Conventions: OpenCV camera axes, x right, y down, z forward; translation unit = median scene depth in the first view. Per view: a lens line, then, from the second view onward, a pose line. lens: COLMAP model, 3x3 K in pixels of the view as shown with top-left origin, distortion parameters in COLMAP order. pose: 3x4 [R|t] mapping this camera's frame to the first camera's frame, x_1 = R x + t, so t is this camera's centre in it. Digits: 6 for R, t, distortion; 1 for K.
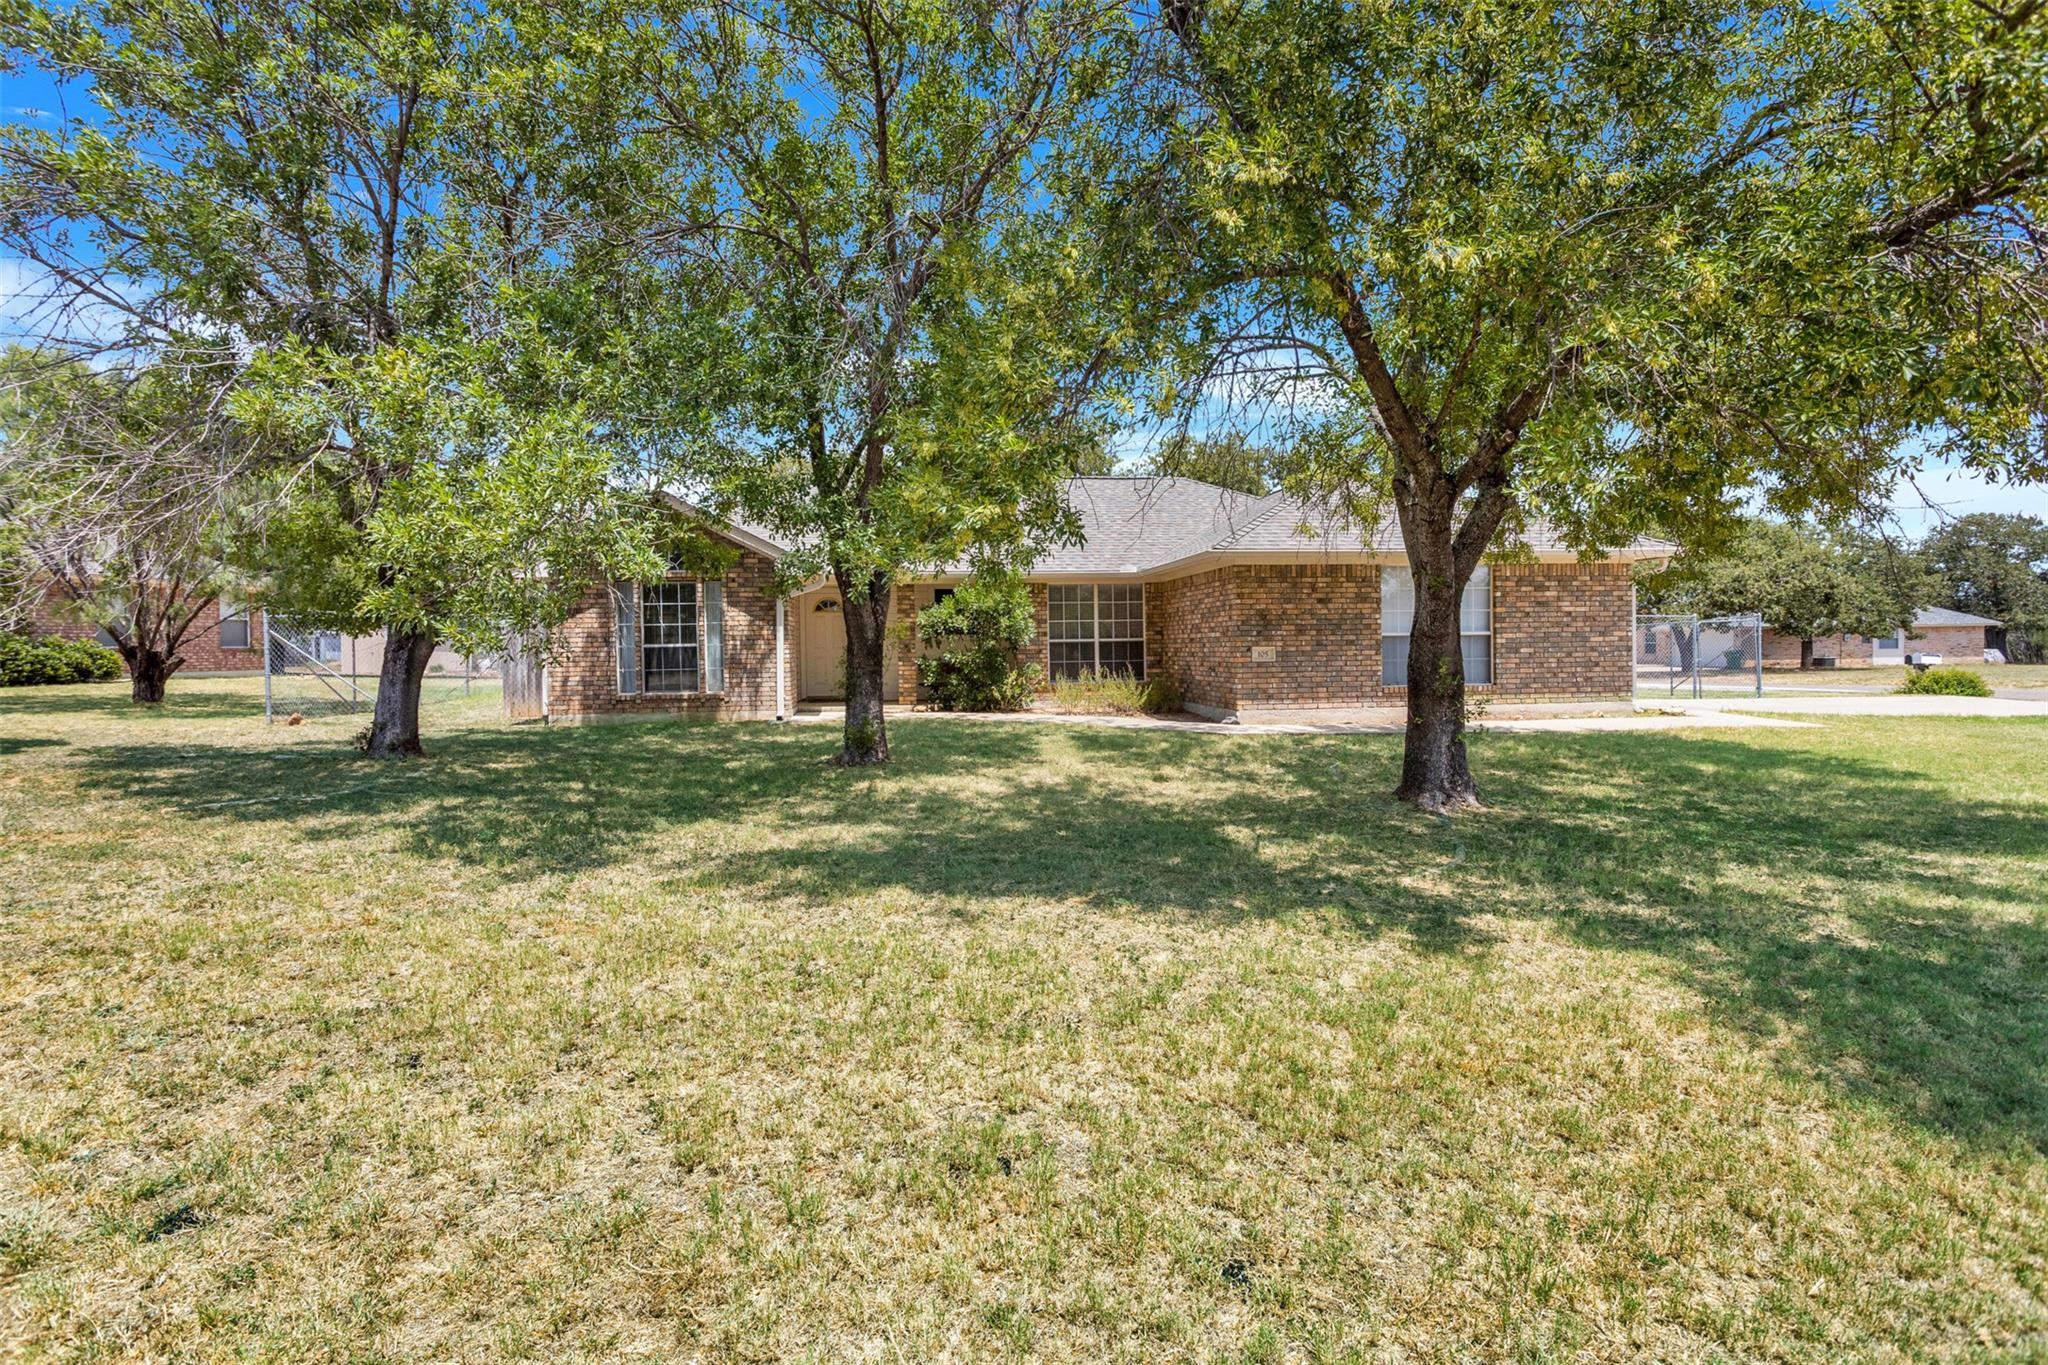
lens RADIAL K [[952.4, 0, 1021.4], [0, 952.4, 652.1], [0, 0, 1]] dist [-0.051450, 0.000895]
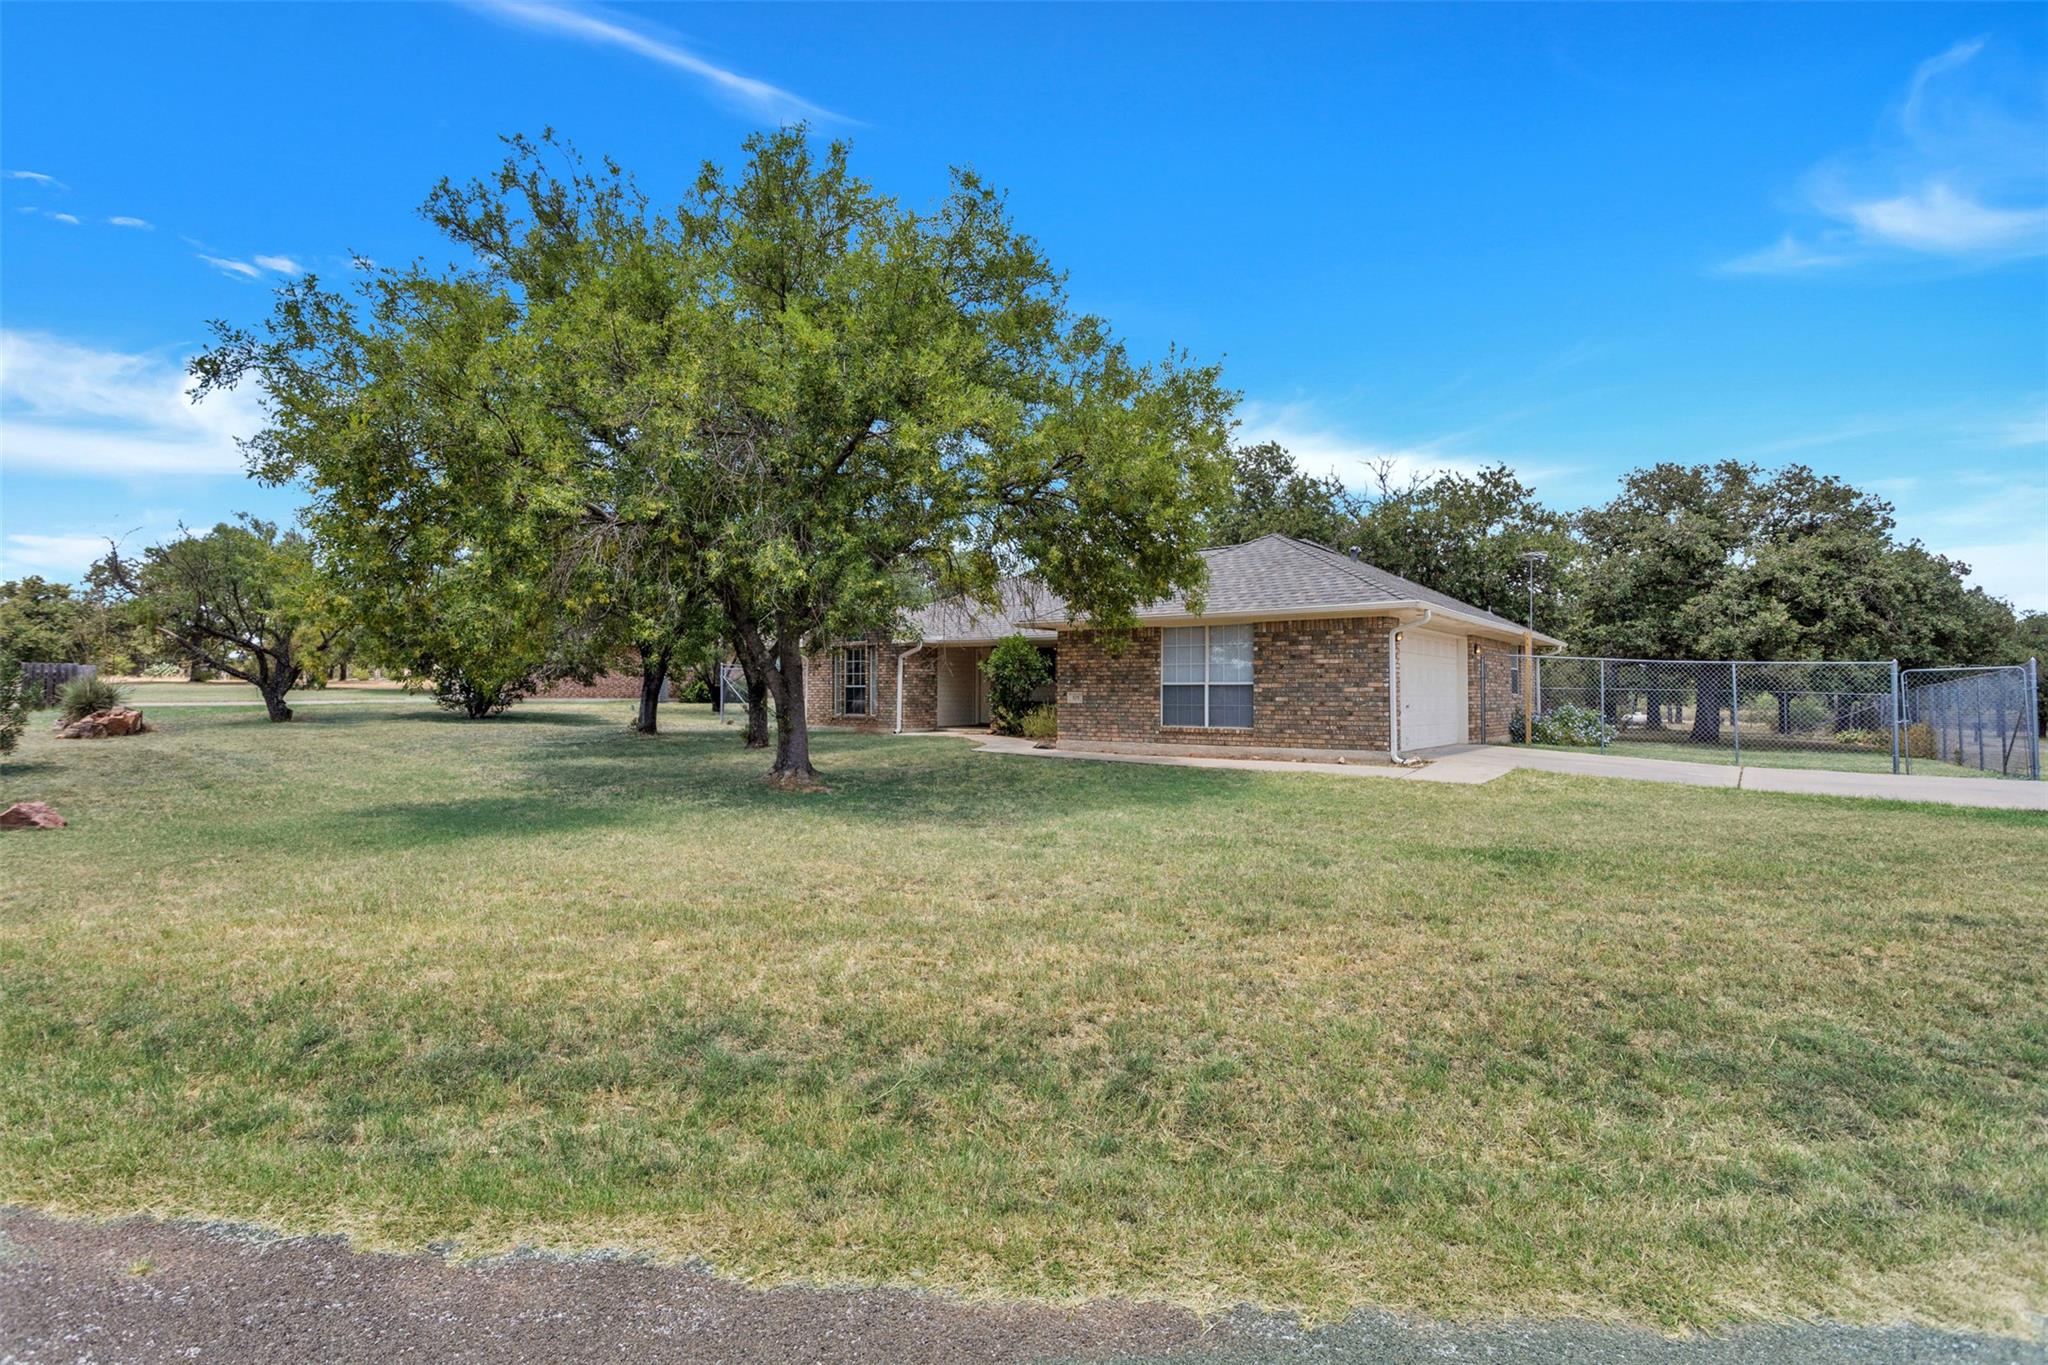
lens RADIAL K [[952.4, 0, 1021.4], [0, 952.4, 652.1], [0, 0, 1]] dist [-0.051450, 0.000895]
pose [[0.731792, -0.014226, -0.681380, 1.072679], [-0.025650, 0.998499, -0.048394, 0.004813], [0.681045, 0.052892, 0.730329, -0.027890]]
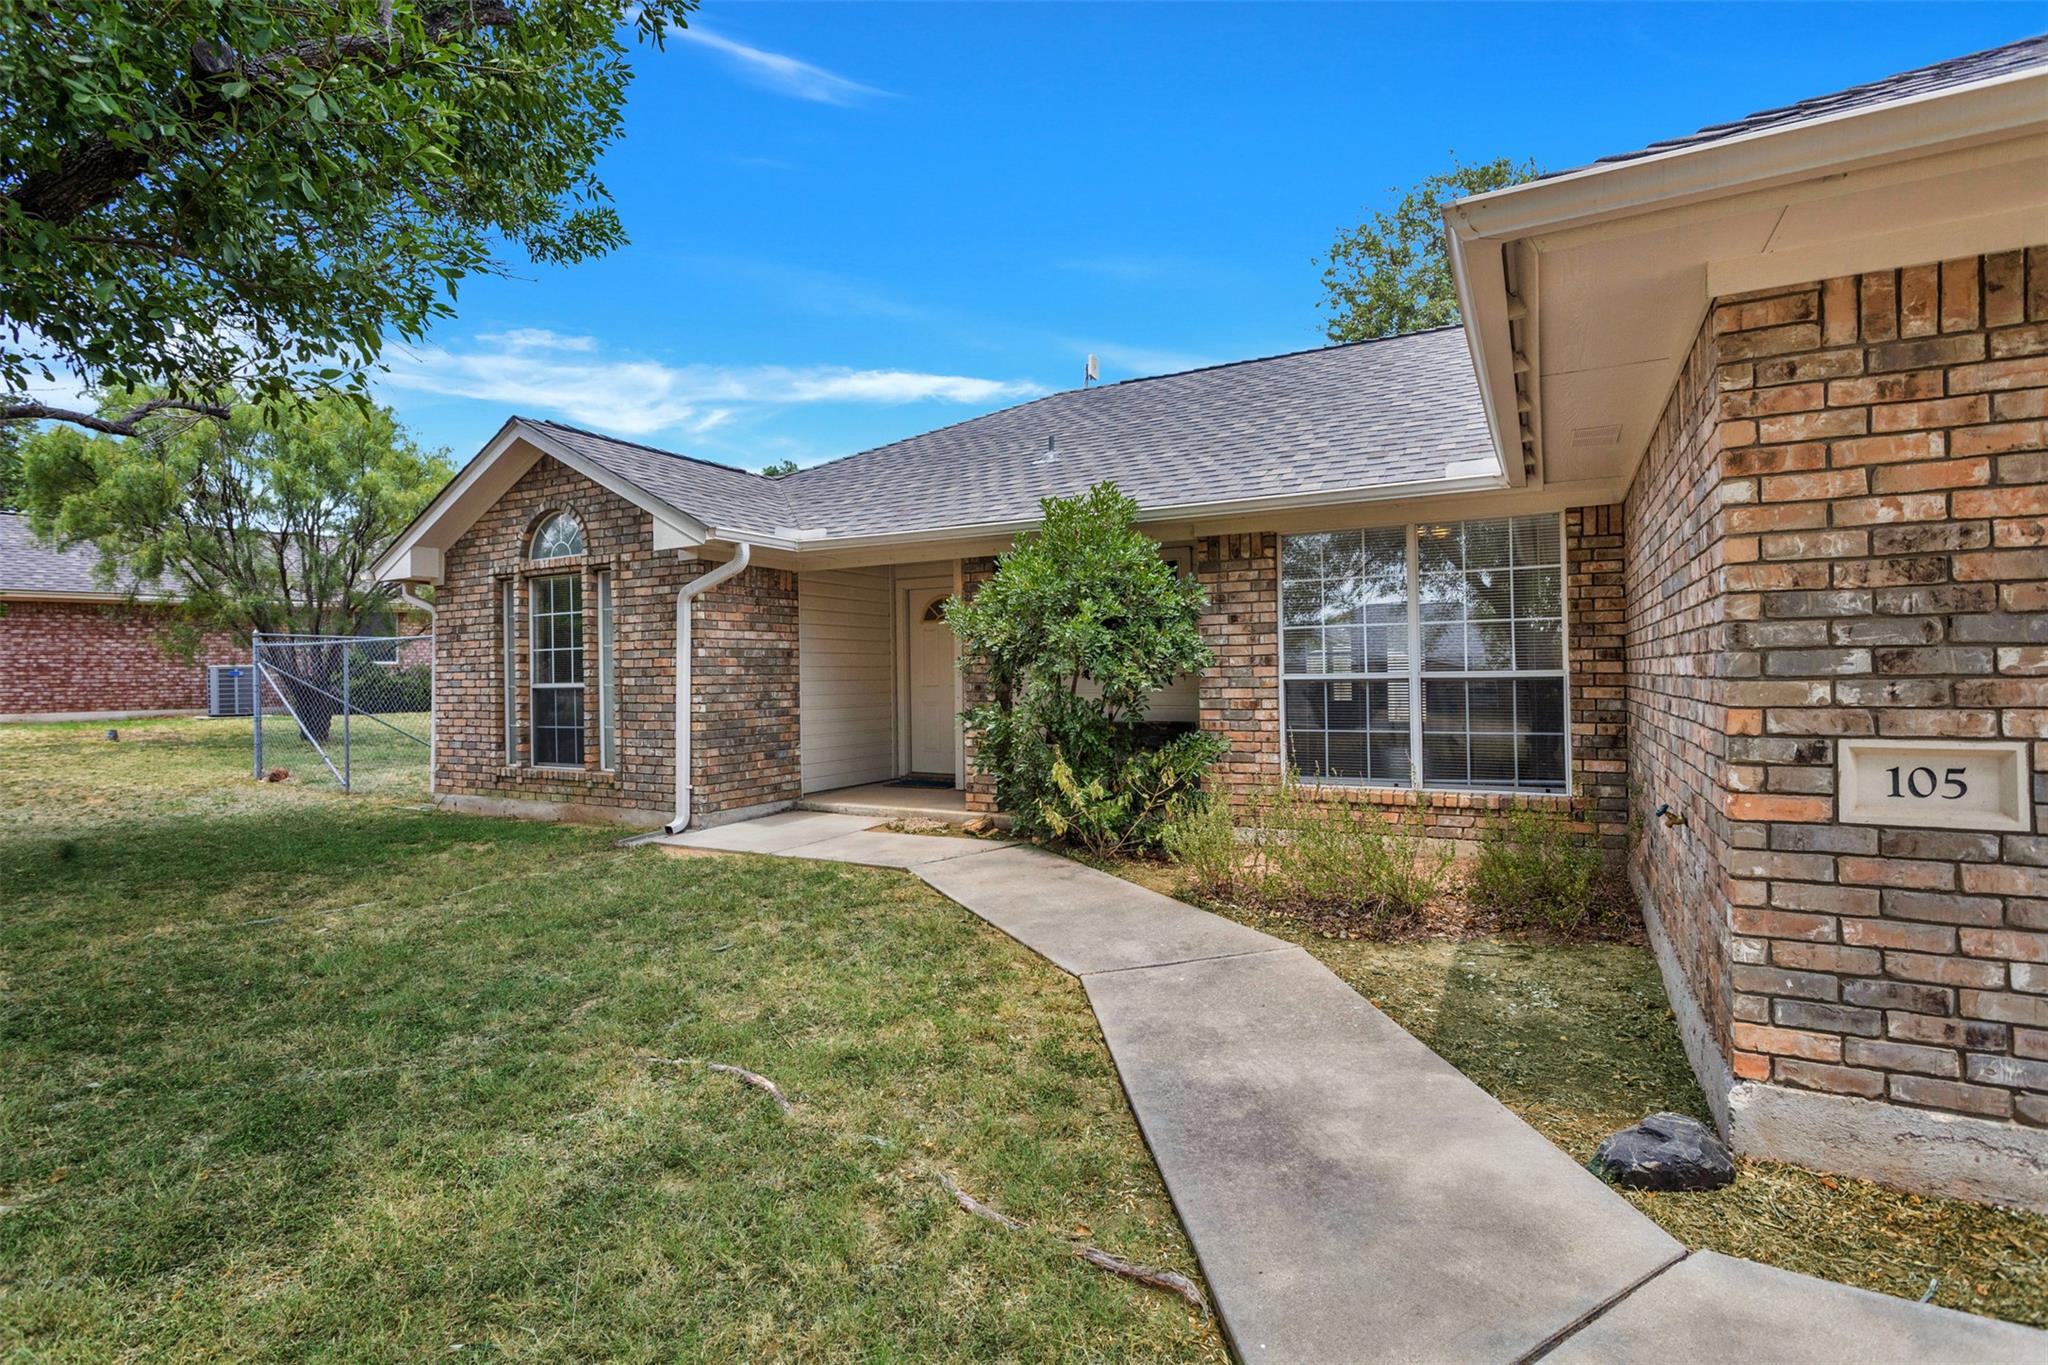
lens RADIAL K [[952.4, 0, 1021.4], [0, 952.4, 652.1], [0, 0, 1]] dist [-0.051450, 0.000895]
pose [[0.825123, -0.011587, -0.564834, 0.205381], [-0.005433, 0.999581, -0.028442, -0.015577], [0.564926, 0.026537, 0.824715, 0.745584]]
